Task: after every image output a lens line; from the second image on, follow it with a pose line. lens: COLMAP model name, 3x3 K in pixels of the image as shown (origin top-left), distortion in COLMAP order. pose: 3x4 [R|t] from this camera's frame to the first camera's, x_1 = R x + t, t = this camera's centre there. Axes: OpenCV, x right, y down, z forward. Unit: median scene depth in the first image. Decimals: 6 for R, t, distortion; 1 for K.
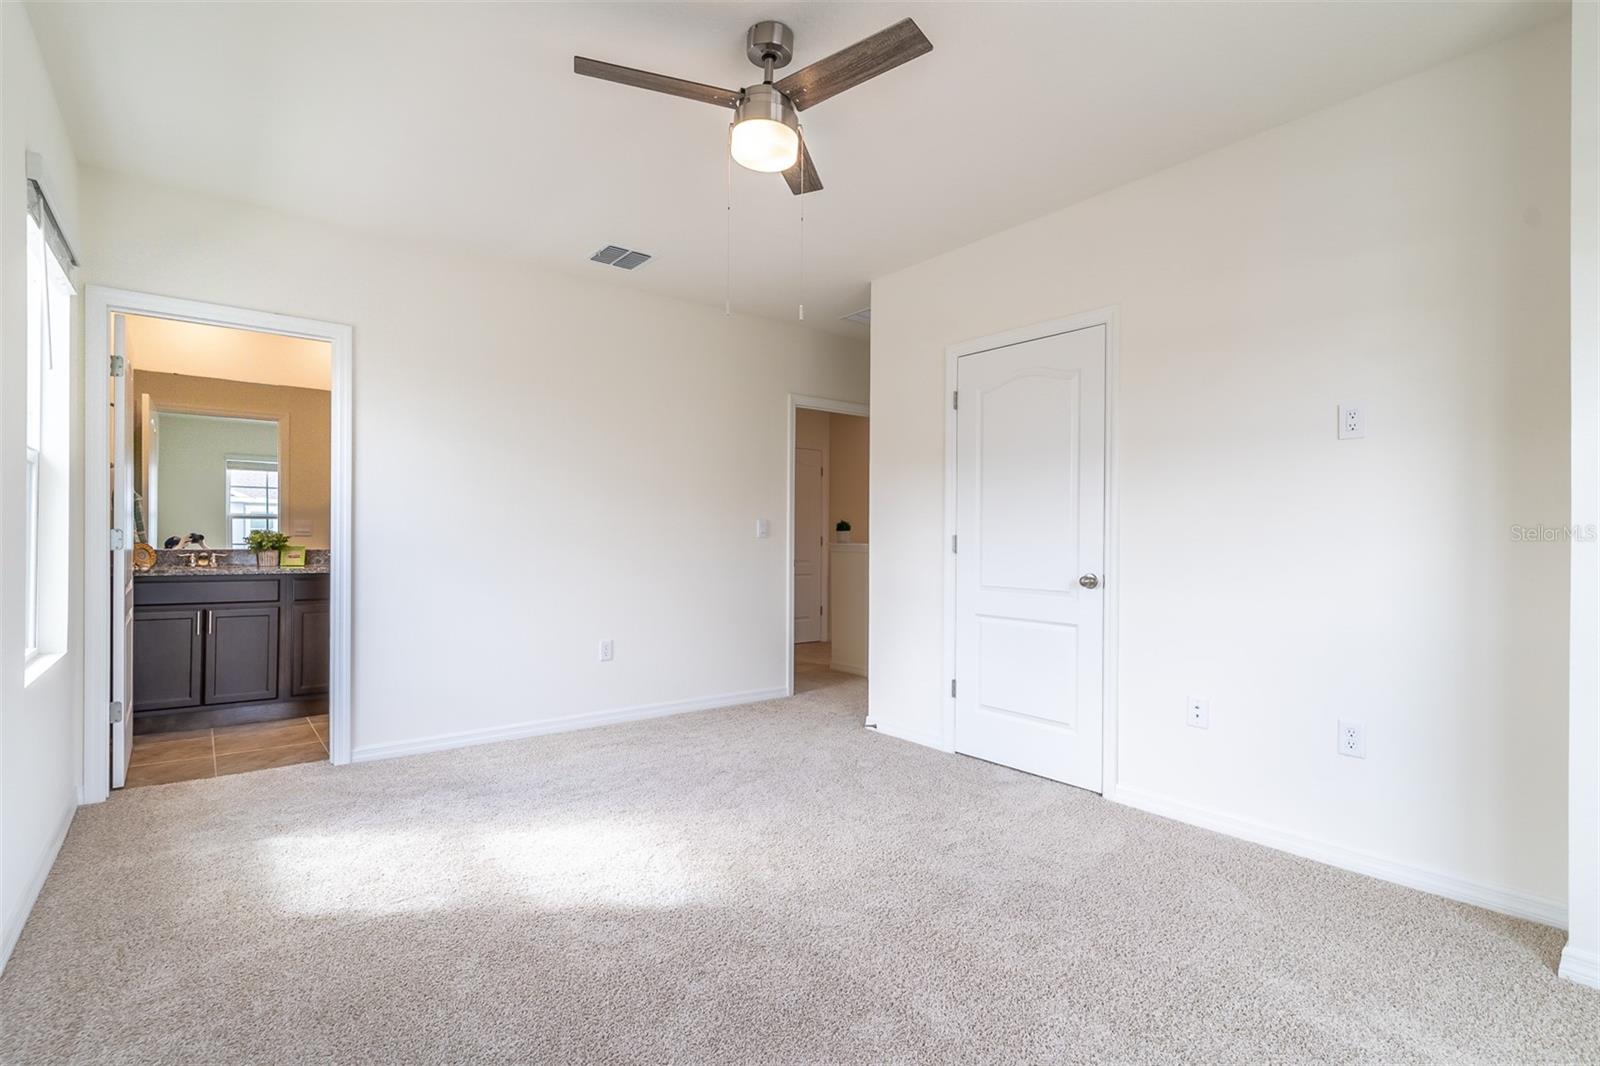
lens RADIAL K [[766.4, 0, 793.6], [0, 766.4, 534.8], [0, 0, 1]] dist [0.003941, 0.000430]
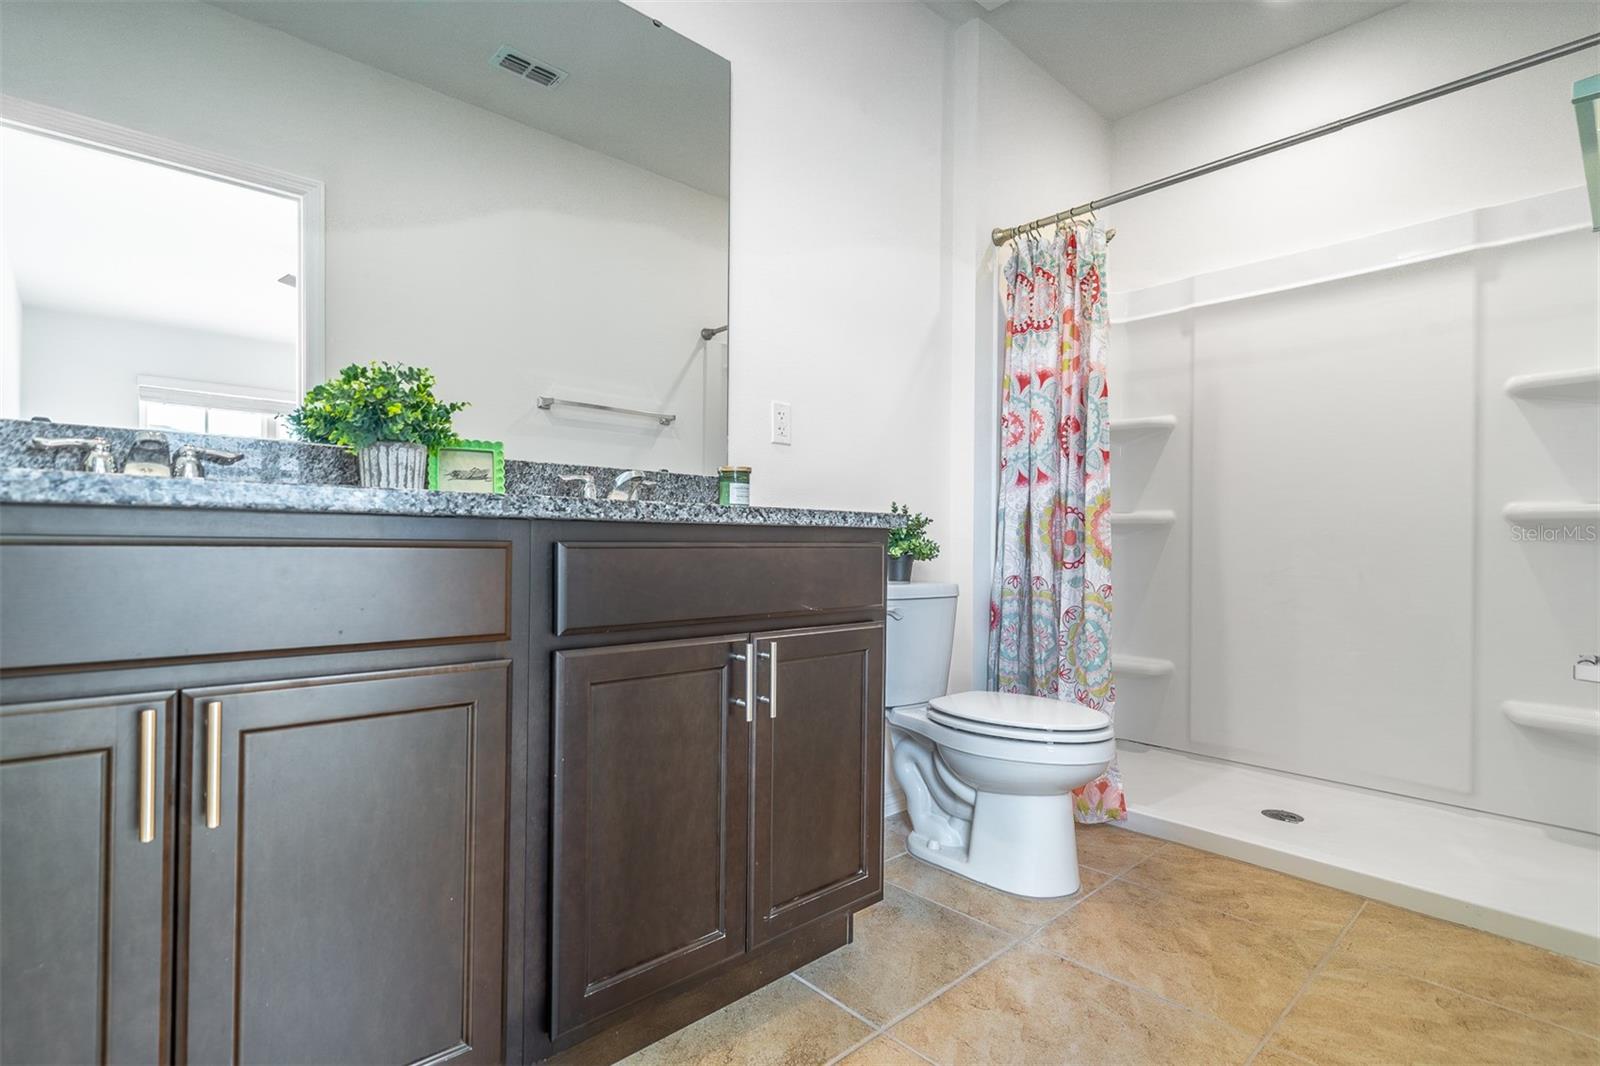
lens RADIAL K [[776.8, 0, 793.5], [0, 776.8, 547.8], [0, 0, 1]] dist [0.000776, 0.000030]
pose [[0.996627, 0.000610, 0.082059, -0.628391], [-0.000970, 0.999990, 0.004345, 0.061381], [-0.082056, -0.004410, 0.996618, 0.794257]]
